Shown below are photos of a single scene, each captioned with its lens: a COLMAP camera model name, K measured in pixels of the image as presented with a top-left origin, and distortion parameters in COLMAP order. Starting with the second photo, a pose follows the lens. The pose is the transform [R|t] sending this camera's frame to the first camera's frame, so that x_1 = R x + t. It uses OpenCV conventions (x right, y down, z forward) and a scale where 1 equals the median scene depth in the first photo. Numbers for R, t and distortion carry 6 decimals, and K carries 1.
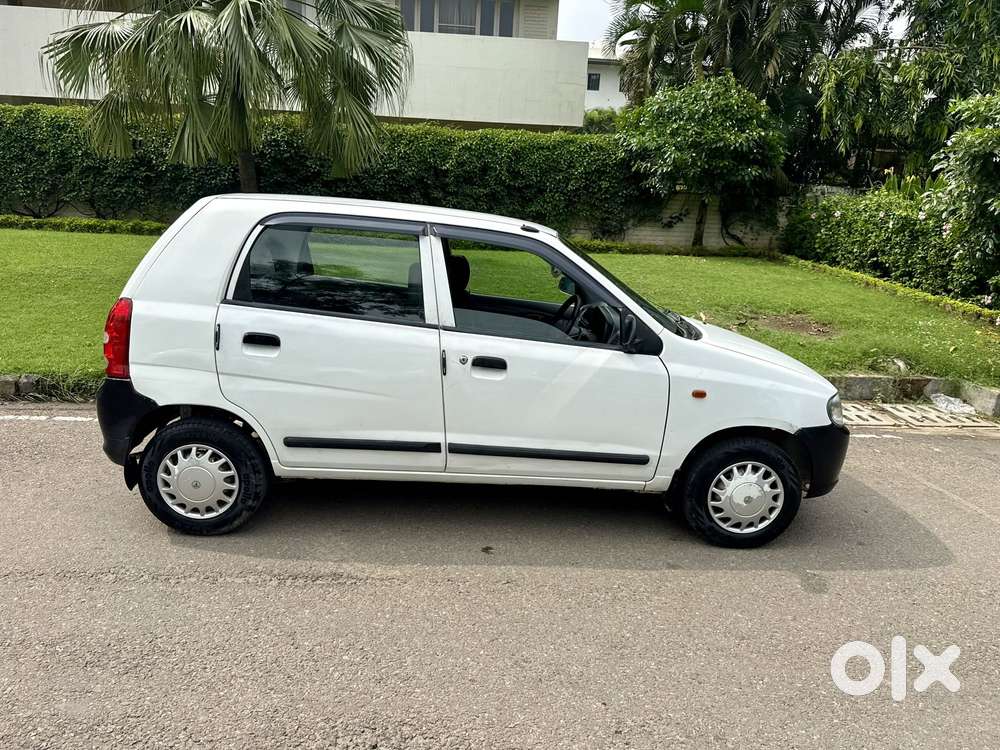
lens RADIAL K [[716.4, 0, 485.8], [0, 716.4, 372.2], [0, 0, 1]] dist [0.038553, -0.059449]
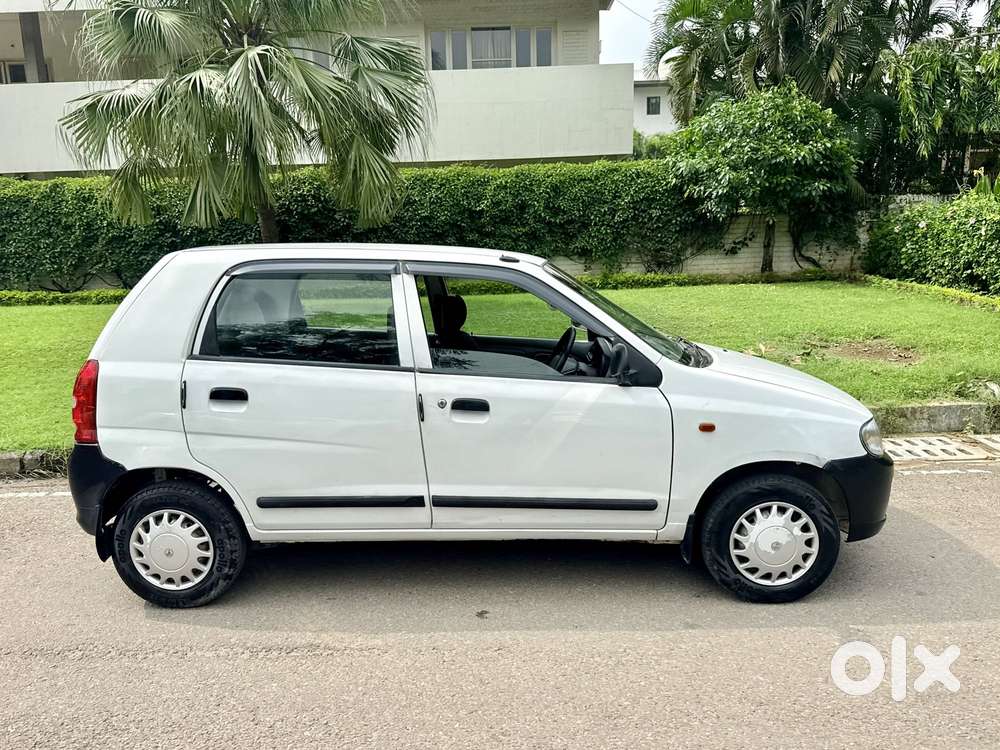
lens RADIAL K [[790.7, 0, 484.8], [0, 790.7, 376.7], [0, 0, 1]] dist [0.043136, -0.068326]
pose [[0.993895, -0.059829, -0.092699, 0.061675], [0.053150, 0.995921, -0.072920, 0.012956], [0.096683, 0.067548, 0.993020, -0.003693]]
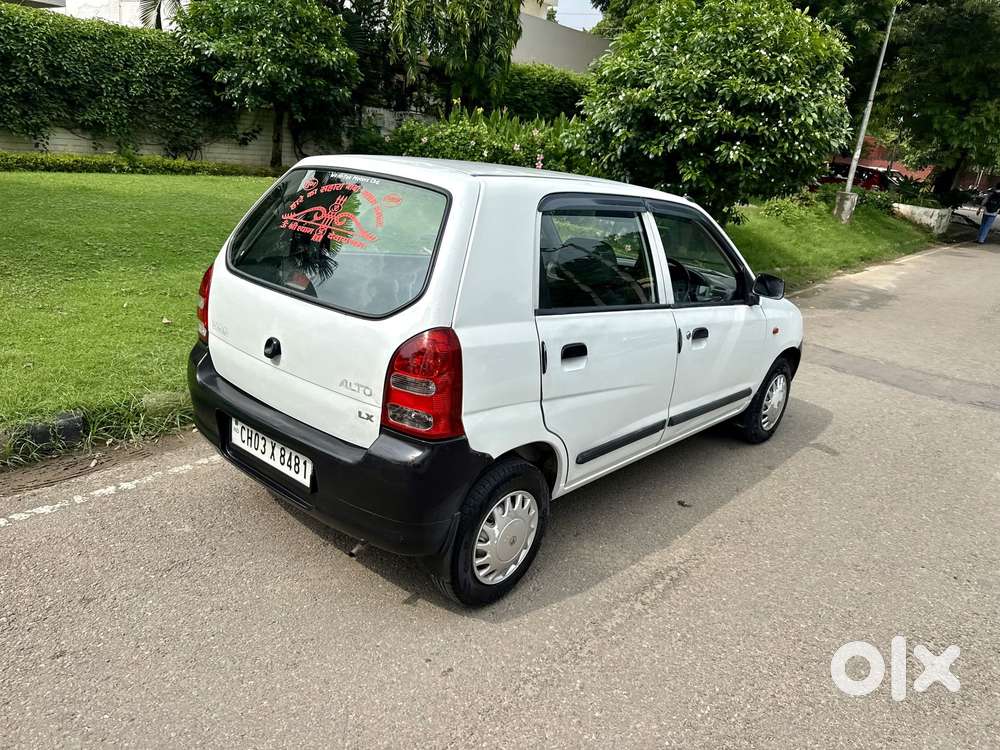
lens RADIAL K [[721.7, 0, 499.1], [0, 721.7, 380.4], [0, 0, 1]] dist [0.016736, -0.027619]
pose [[0.691034, -0.204081, 0.693414, -0.448834], [0.107246, 0.977645, 0.180856, -0.080287], [-0.714822, -0.050612, 0.697473, 0.219539]]
